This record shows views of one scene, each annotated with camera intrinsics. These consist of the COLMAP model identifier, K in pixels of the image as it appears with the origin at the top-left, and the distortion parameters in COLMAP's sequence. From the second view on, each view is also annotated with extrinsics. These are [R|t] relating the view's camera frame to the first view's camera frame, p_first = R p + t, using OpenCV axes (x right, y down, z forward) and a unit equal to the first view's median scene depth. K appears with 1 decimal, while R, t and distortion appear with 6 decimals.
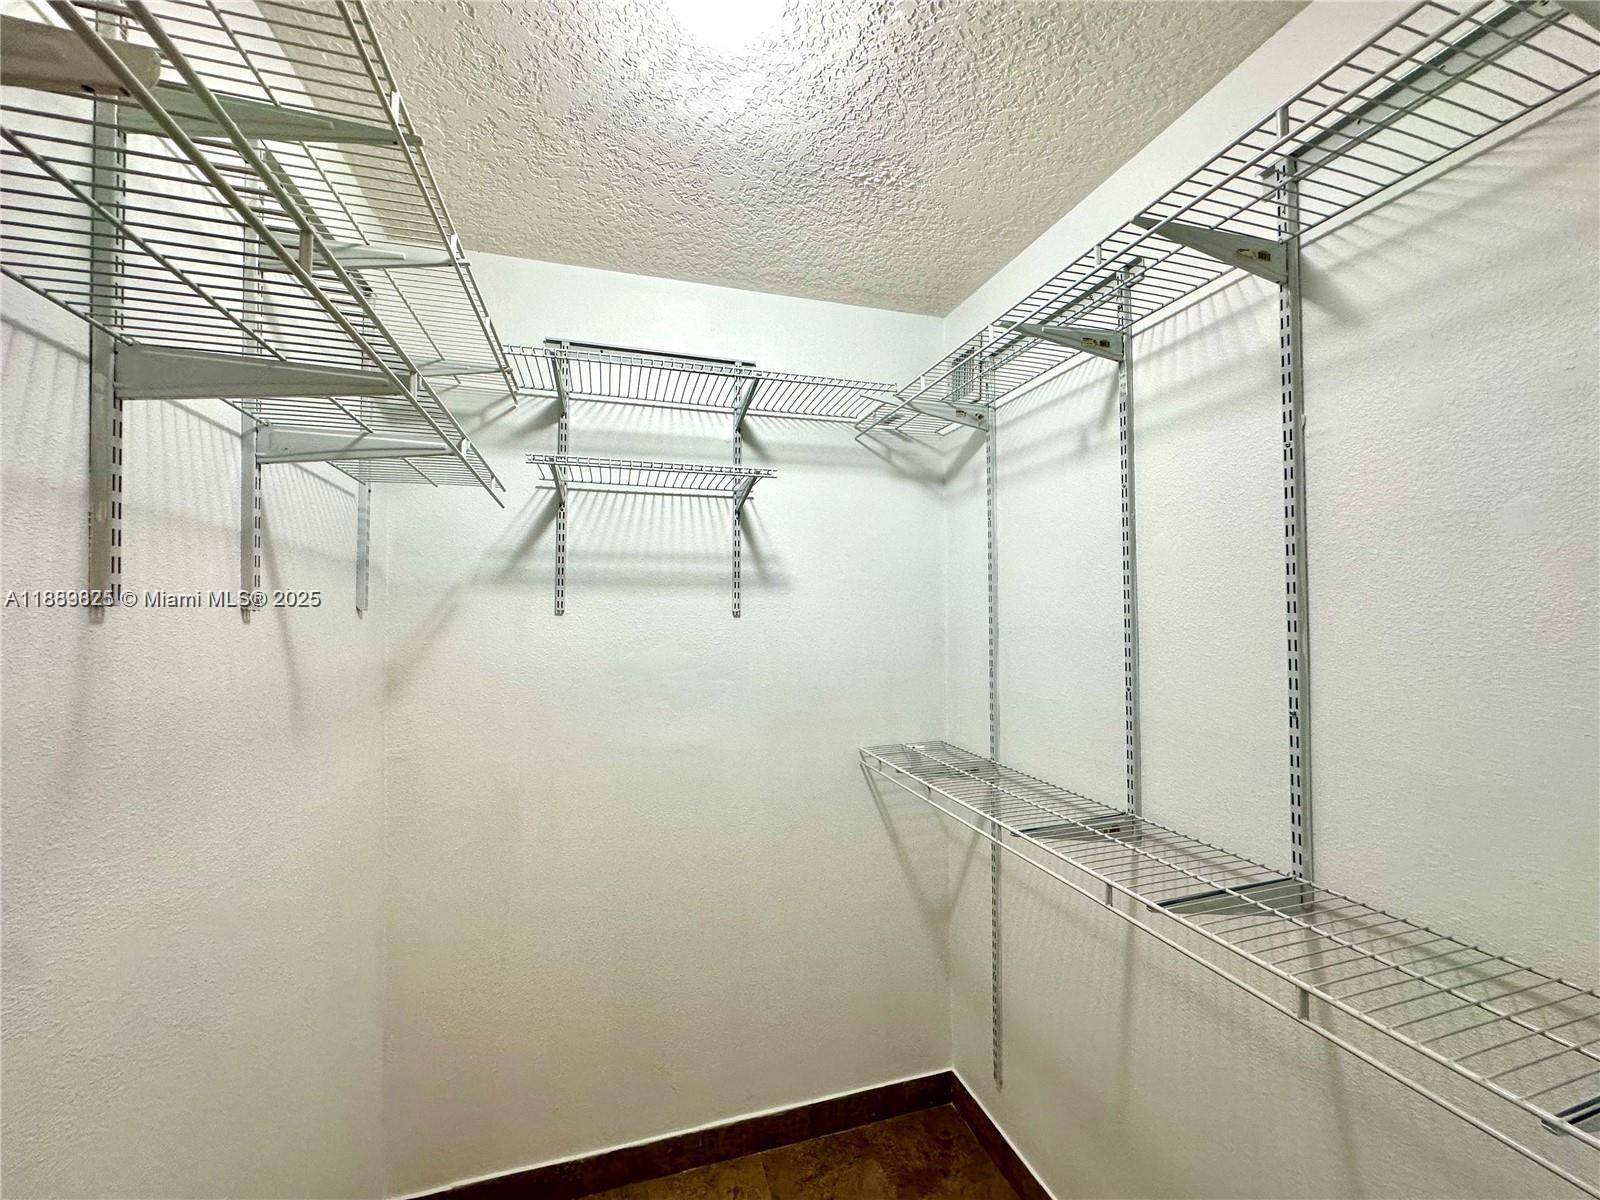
lens RADIAL K [[642.0, 0, 815.1], [0, 642.0, 591.2], [0, 0, 1]] dist [-0.003646, 0.000679]
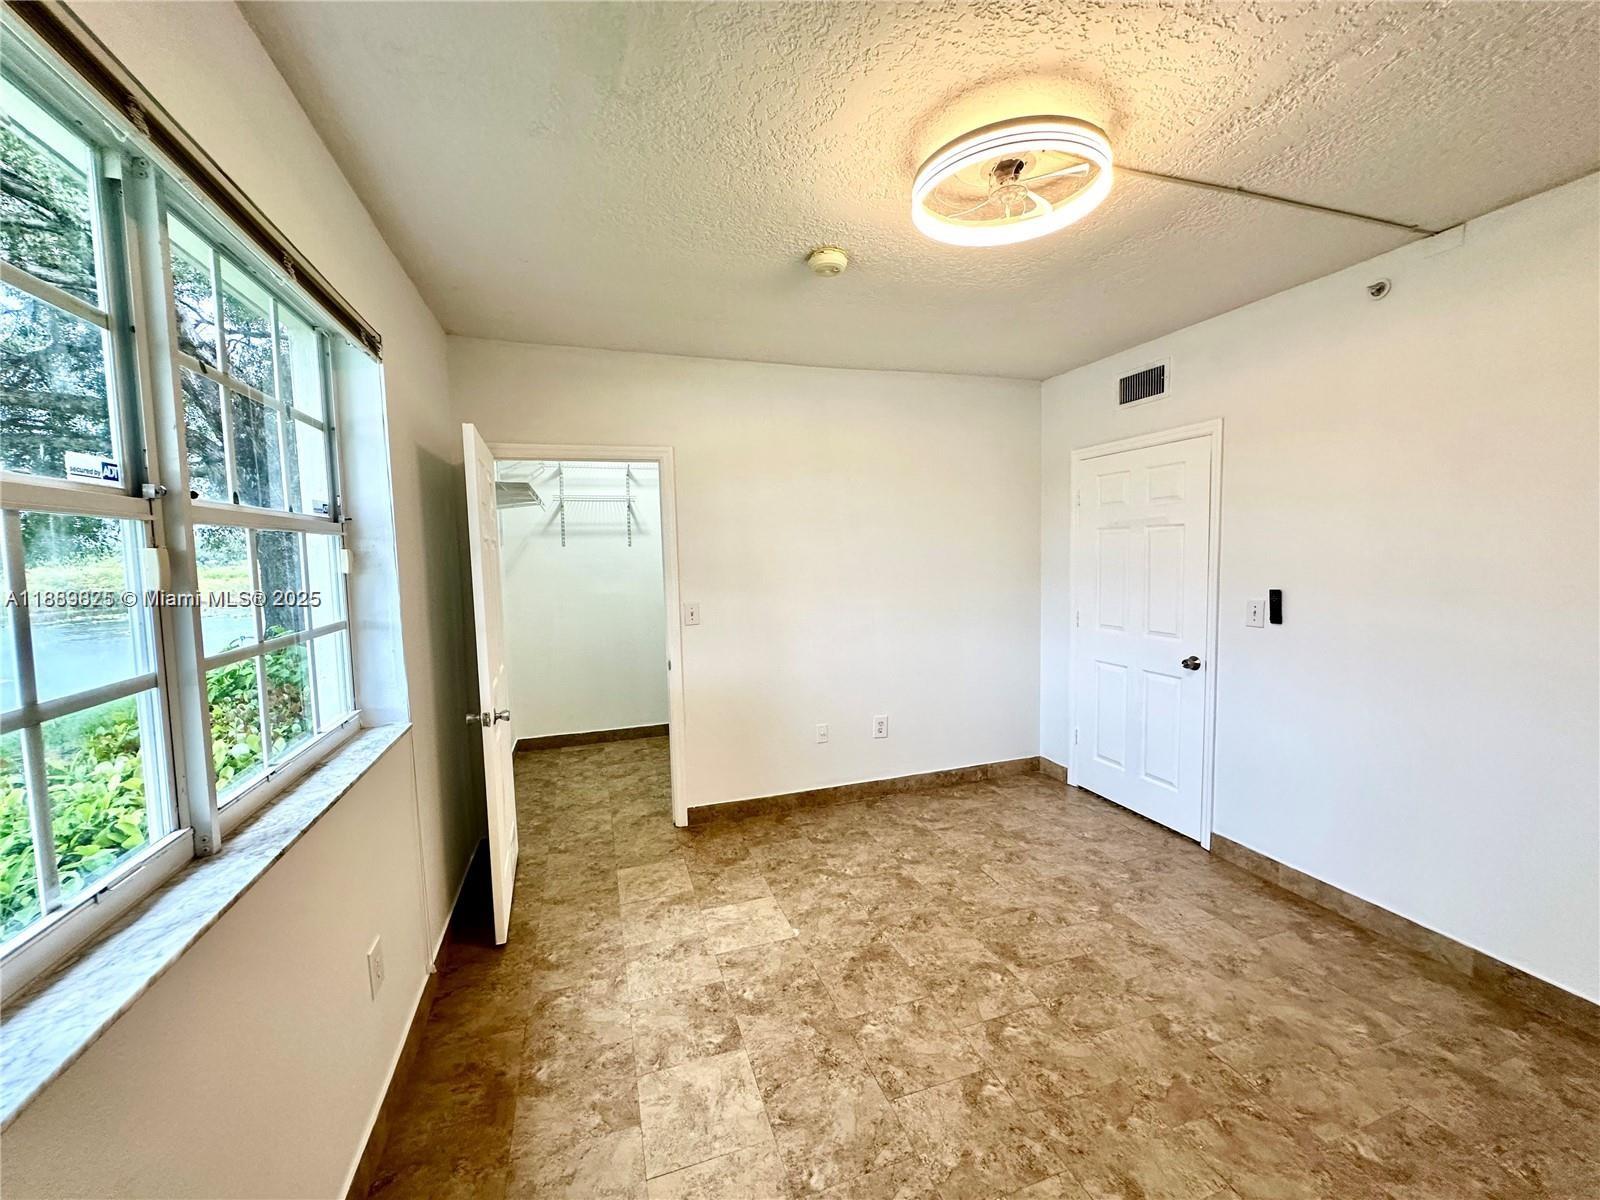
lens RADIAL K [[642.0, 0, 800.6], [0, 642.0, 596.9], [0, 0, 1]] dist [-0.003646, 0.000679]
pose [[0.999802, -0.019744, 0.002301, 0.576269], [0.019415, 0.994775, 0.100229, -0.003824], [-0.004268, -0.100165, 0.994962, -1.674356]]
